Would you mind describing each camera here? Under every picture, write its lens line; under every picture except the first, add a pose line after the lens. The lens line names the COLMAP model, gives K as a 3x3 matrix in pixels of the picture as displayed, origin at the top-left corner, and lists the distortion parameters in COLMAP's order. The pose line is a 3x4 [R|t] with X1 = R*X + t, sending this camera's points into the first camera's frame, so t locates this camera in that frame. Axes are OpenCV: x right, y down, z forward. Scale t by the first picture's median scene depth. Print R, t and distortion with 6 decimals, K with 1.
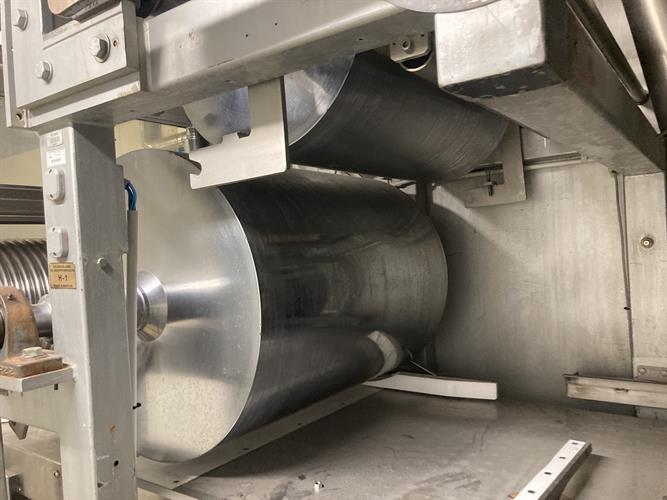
lens RADIAL K [[547.2, 0, 333.5], [0, 547.2, 250.0], [0, 0, 1]] dist [-0.001337, -0.008484]
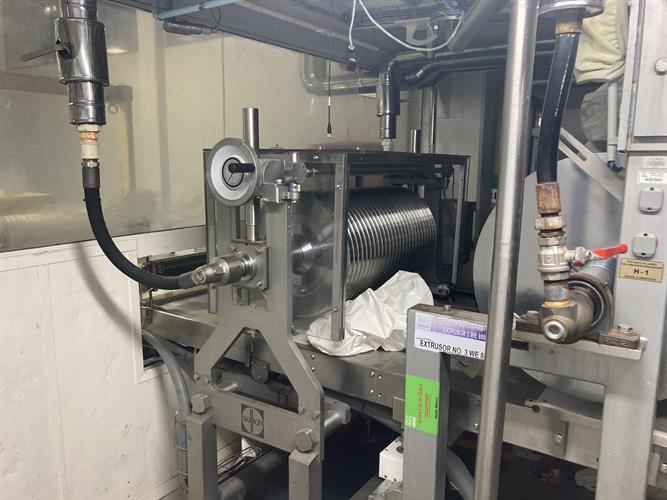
lens RADIAL K [[547.8, 0, 333.5], [0, 547.8, 250.0], [0, 0, 1]] dist [0.030123, -0.007404]
pose [[0.997636, 0.058984, 0.035274, -0.707982], [-0.063695, 0.986290, 0.152233, -0.084312], [-0.025811, -0.154120, 0.987715, -0.138458]]
